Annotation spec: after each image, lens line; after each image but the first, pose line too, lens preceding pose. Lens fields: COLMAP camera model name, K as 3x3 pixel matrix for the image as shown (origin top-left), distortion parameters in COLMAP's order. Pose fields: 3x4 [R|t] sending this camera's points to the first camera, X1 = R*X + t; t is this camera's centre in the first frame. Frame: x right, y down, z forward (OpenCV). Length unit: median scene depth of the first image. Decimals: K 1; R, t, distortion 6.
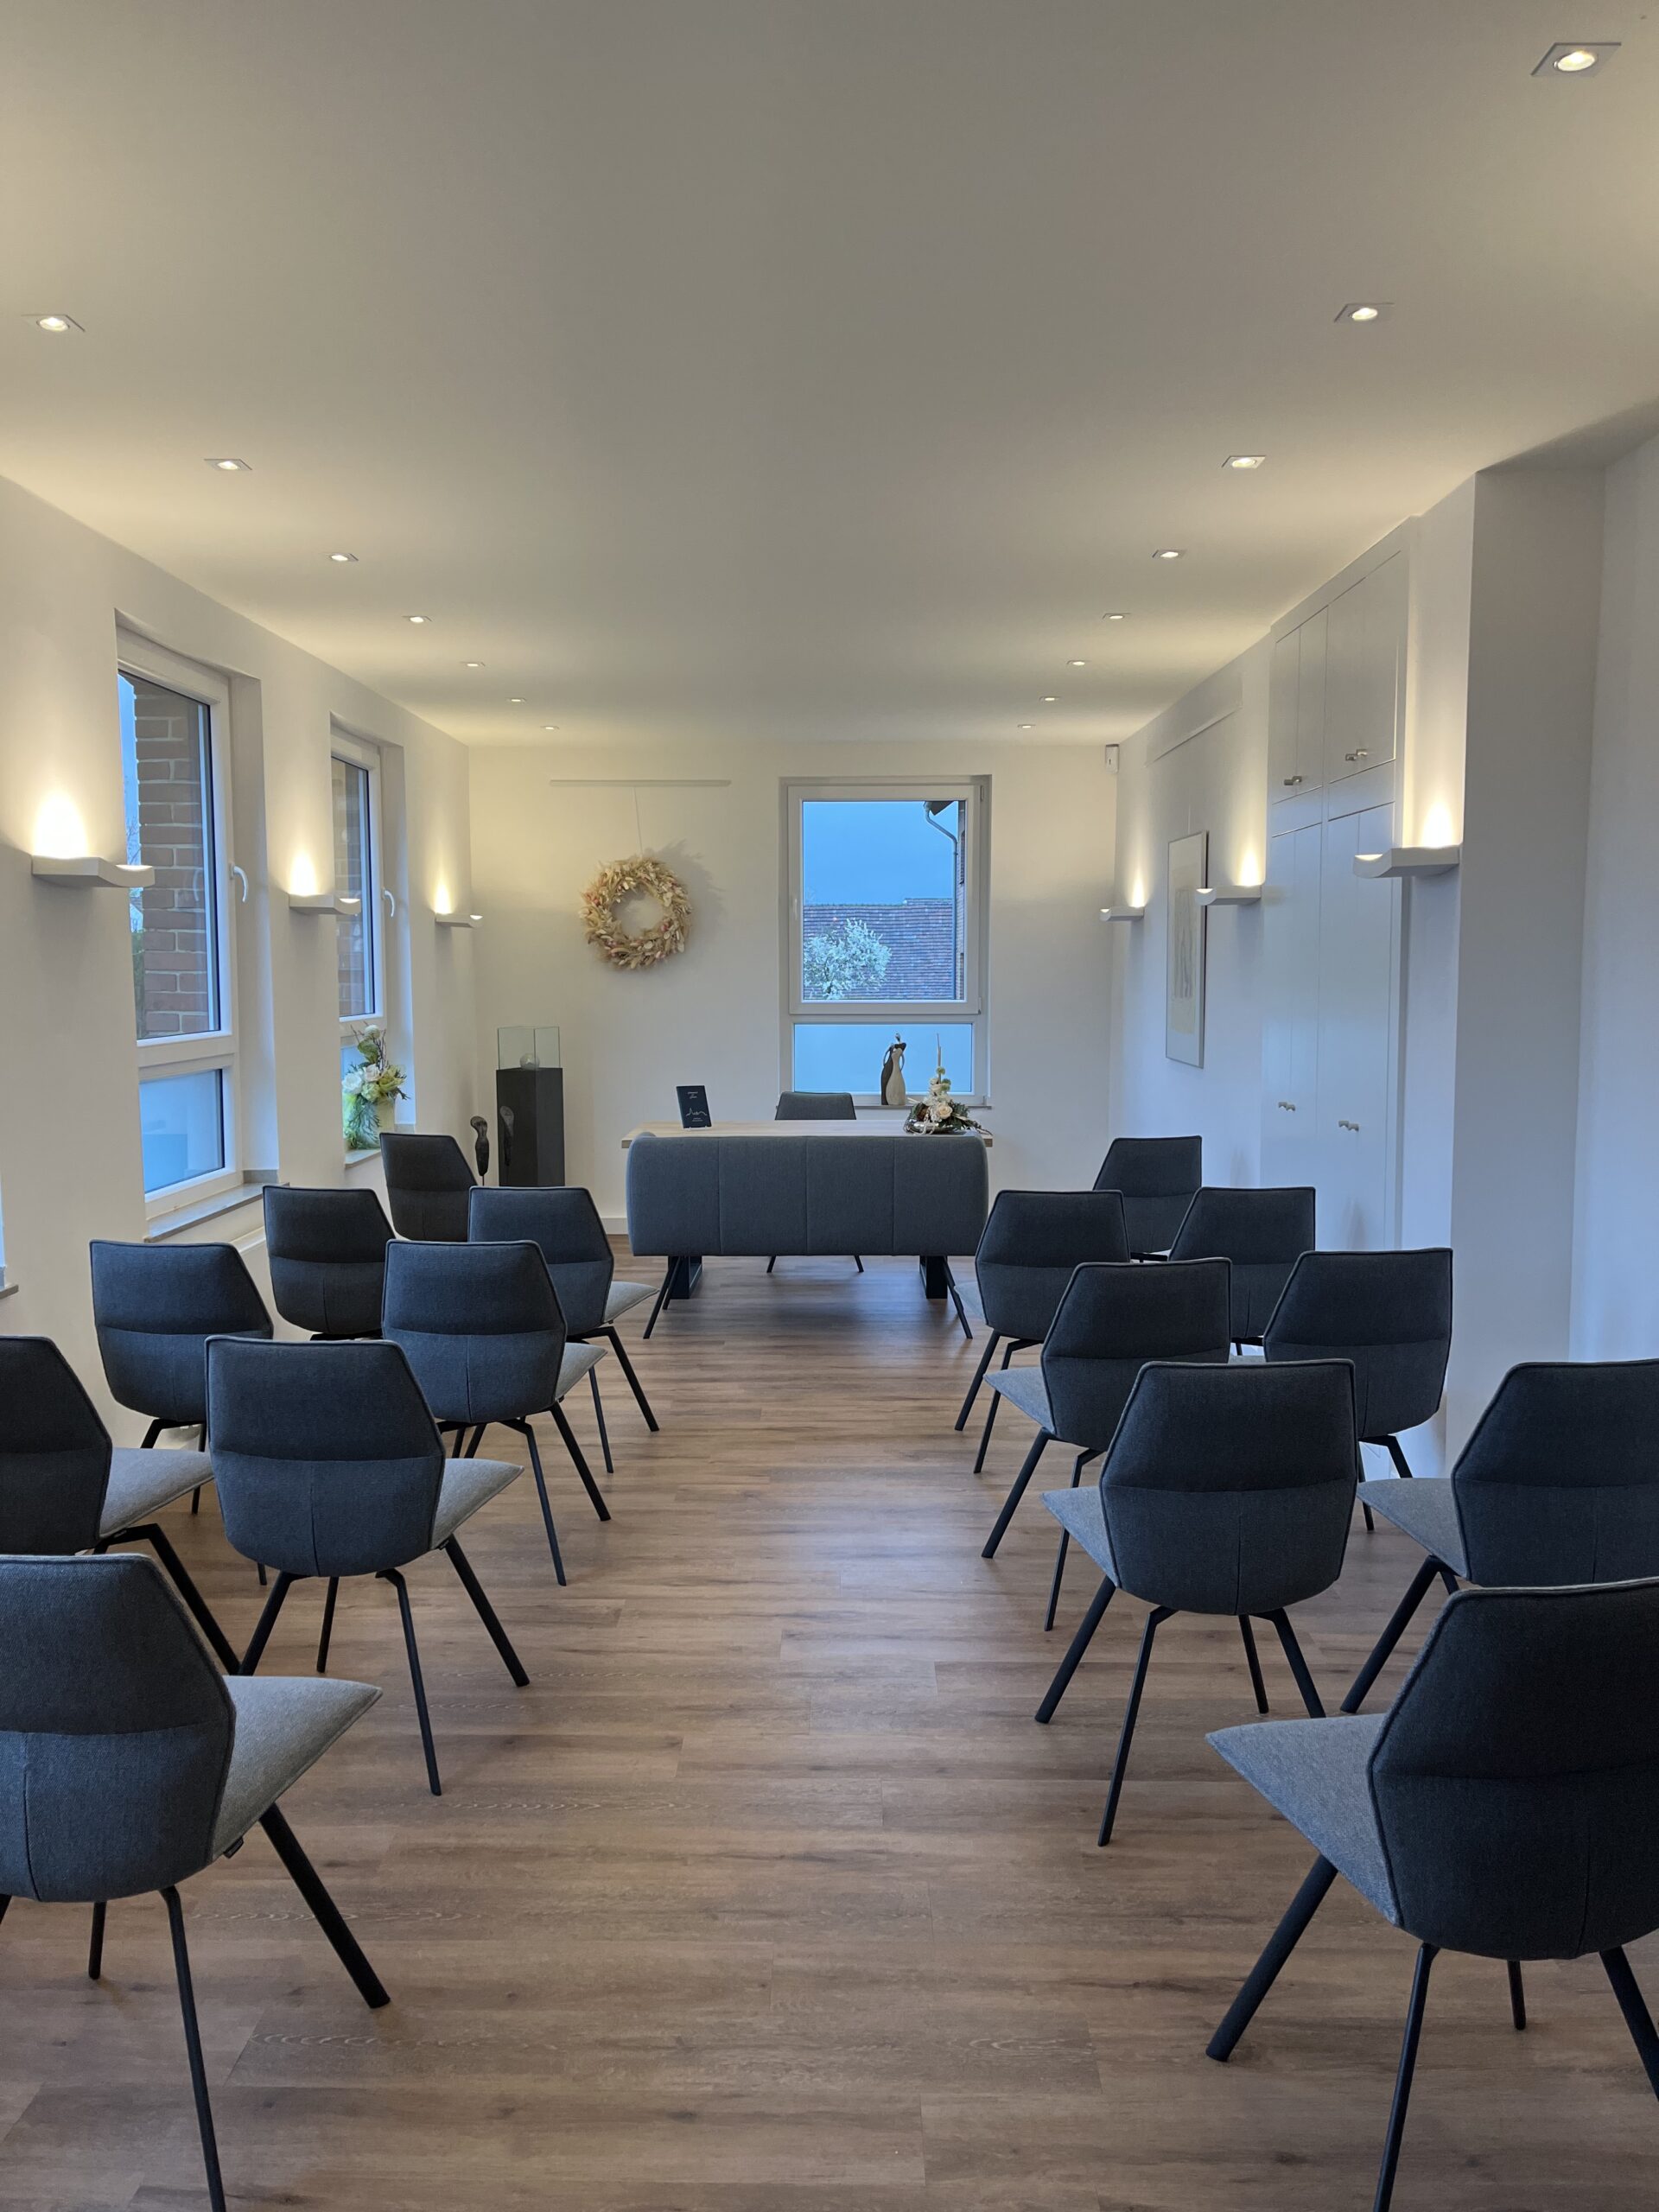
lens RADIAL K [[1679.0, 0, 828.8], [0, 1679.0, 1107.7], [0, 0, 1]] dist [0.022273, -0.003142]
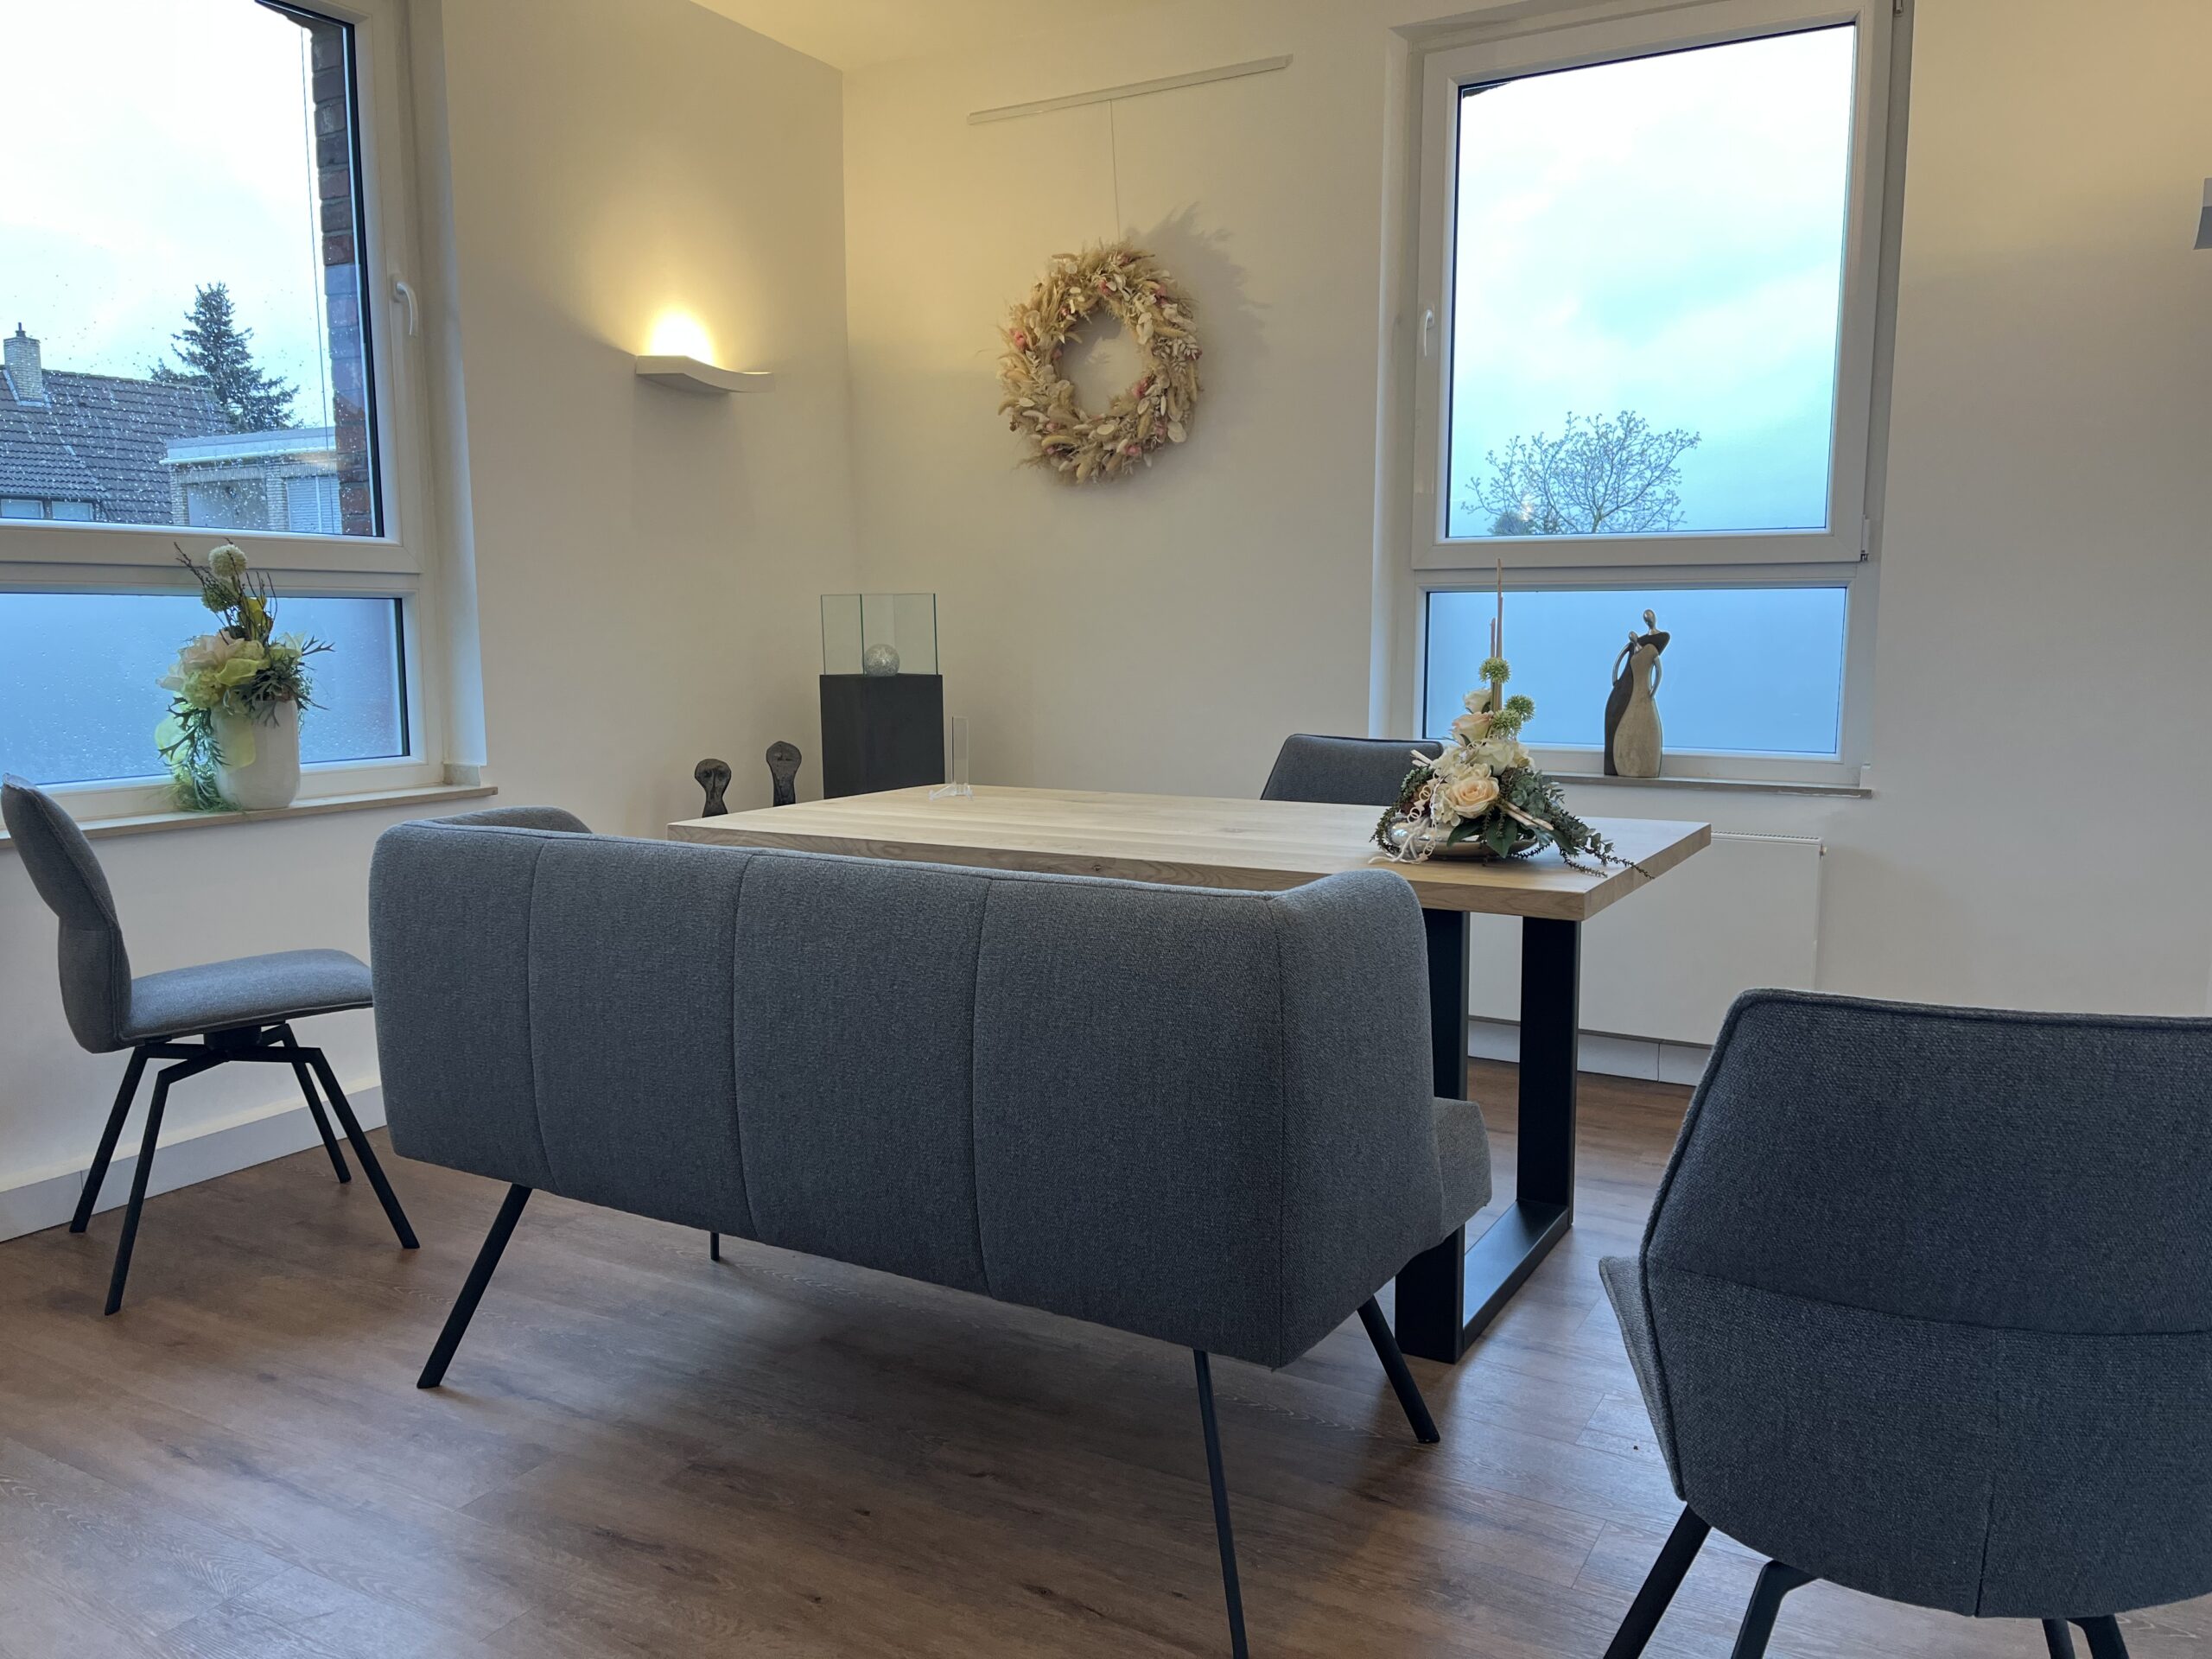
lens RADIAL K [[1679.0, 0, 1104.6], [0, 1679.0, 829.8], [0, 0, 1]] dist [0.022273, -0.003142]
pose [[0.861238, 0.060272, -0.504614, 0.145785], [-0.042364, 0.998001, 0.046898, -0.002704], [0.506432, -0.019013, 0.862070, 0.574186]]
